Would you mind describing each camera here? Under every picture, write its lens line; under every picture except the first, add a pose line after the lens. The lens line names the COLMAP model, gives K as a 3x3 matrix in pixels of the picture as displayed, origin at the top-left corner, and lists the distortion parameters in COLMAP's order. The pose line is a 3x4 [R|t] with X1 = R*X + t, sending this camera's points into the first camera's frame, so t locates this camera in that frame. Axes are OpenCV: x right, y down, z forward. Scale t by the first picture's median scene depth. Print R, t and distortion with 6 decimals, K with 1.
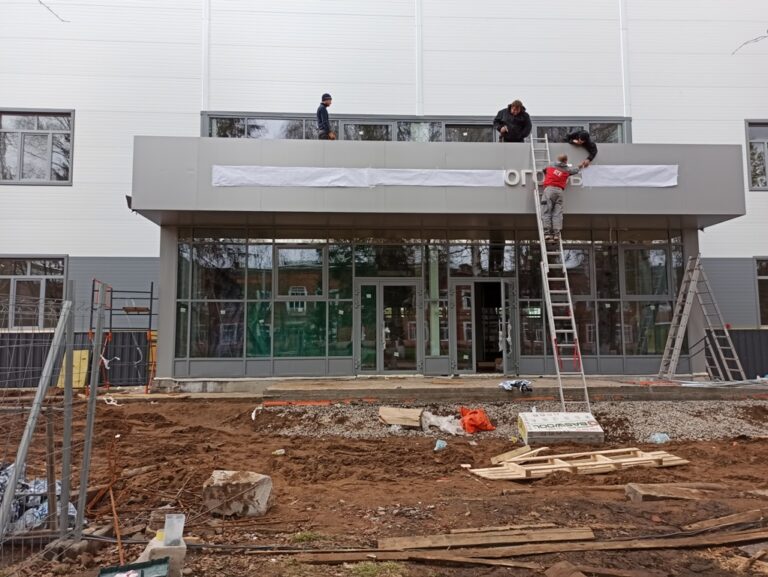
lens RADIAL K [[563.5, 0, 384.0], [0, 563.5, 288.5], [0, 0, 1]] dist [0.070311, -0.061784]
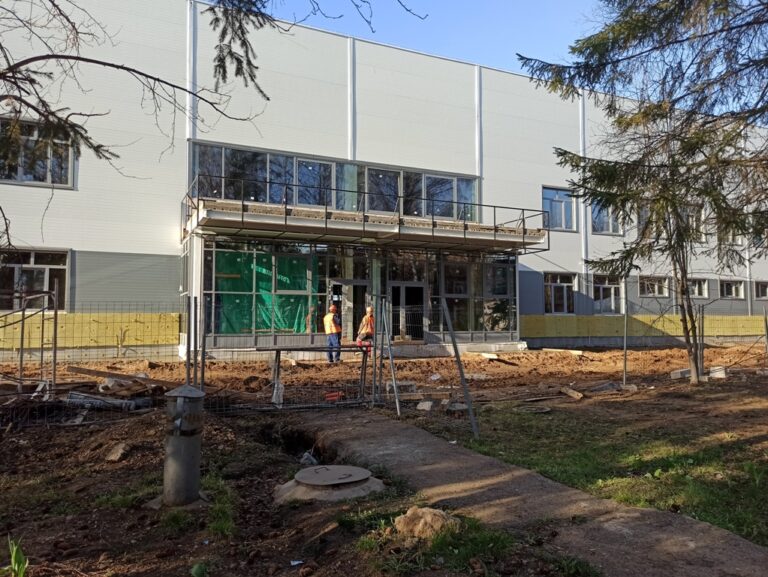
lens RADIAL K [[562.5, 0, 385.9], [0, 562.5, 283.8], [0, 0, 1]] dist [0.048313, -0.002595]
pose [[0.927316, 0.029932, 0.373081, -0.459553], [-0.039436, 0.999062, 0.017866, -0.038914], [-0.372196, -0.031280, 0.927627, -0.407196]]
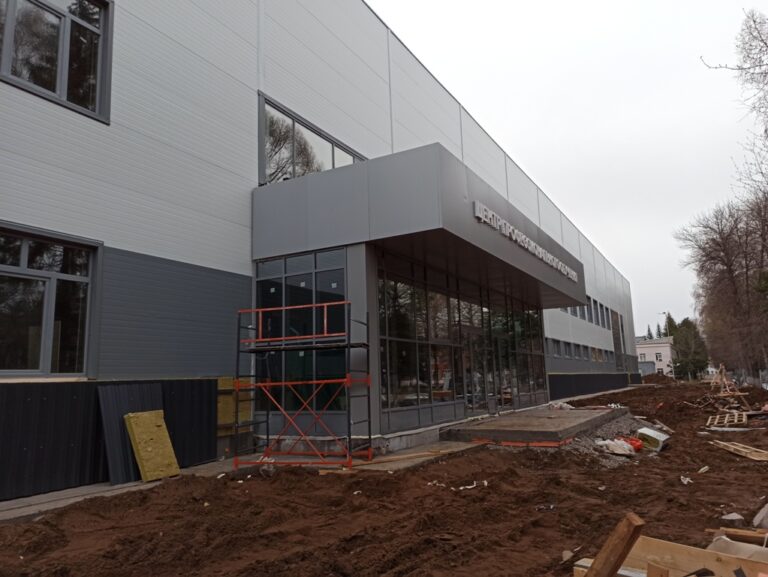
lens RADIAL K [[563.5, 0, 384.0], [0, 563.5, 288.5], [0, 0, 1]] dist [0.070311, -0.061784]
pose [[0.542236, 0.127799, 0.830450, -1.025257], [-0.049235, 0.991500, -0.120435, 0.048138], [-0.838783, 0.024417, 0.543919, 0.547762]]
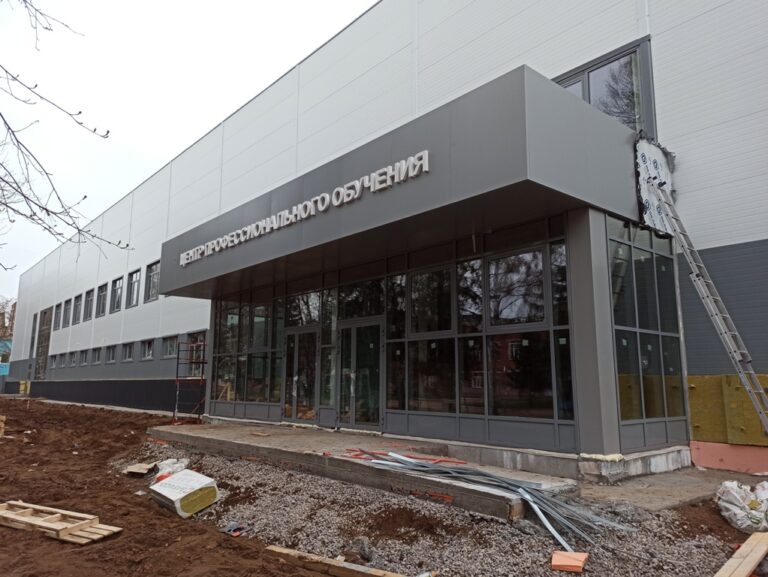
lens RADIAL K [[563.5, 0, 384.0], [0, 563.5, 288.5], [0, 0, 1]] dist [0.070311, -0.061784]
pose [[0.614212, -0.121808, -0.779683, 0.908152], [0.065881, 0.992481, -0.103153, 0.028871], [0.786386, 0.011991, 0.617619, 0.492743]]
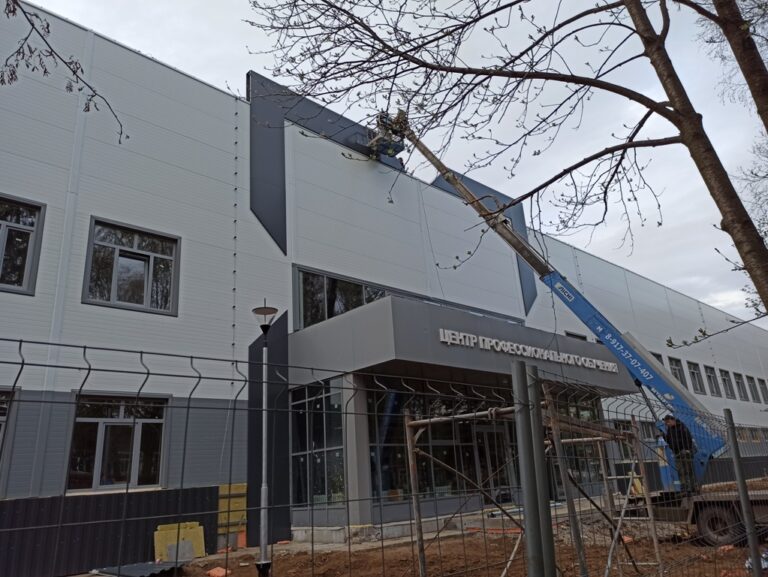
lens RADIAL K [[562.5, 0, 385.9], [0, 562.5, 283.8], [0, 0, 1]] dist [0.048313, -0.002595]
pose [[0.764227, 0.169556, 0.622260, -1.031952], [0.004025, 0.963551, -0.267495, 0.013369], [-0.644934, 0.206932, 0.735689, 0.141988]]
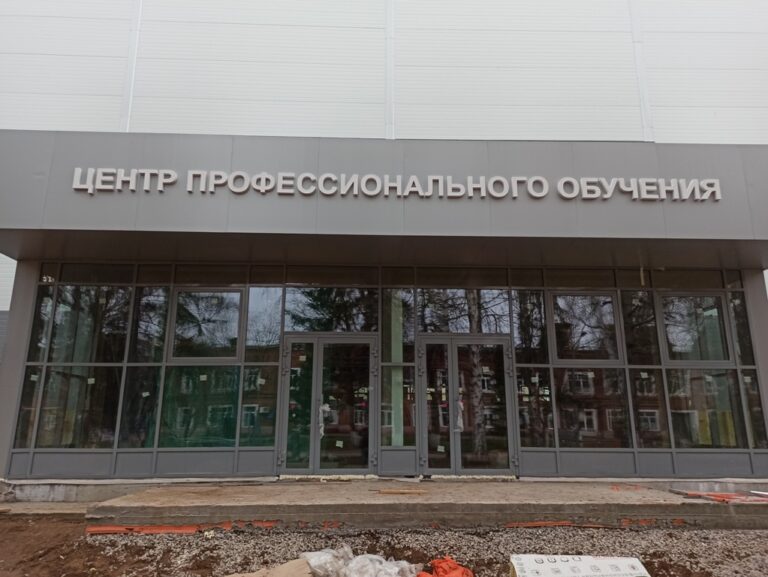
lens RADIAL K [[563.5, 0, 384.0], [0, 563.5, 288.5], [0, 0, 1]] dist [0.070311, -0.061784]
pose [[0.999756, 0.002072, -0.021990, 0.091138], [-0.005214, 0.989594, -0.143795, 0.028206], [0.021464, 0.143875, 0.989363, 0.291146]]
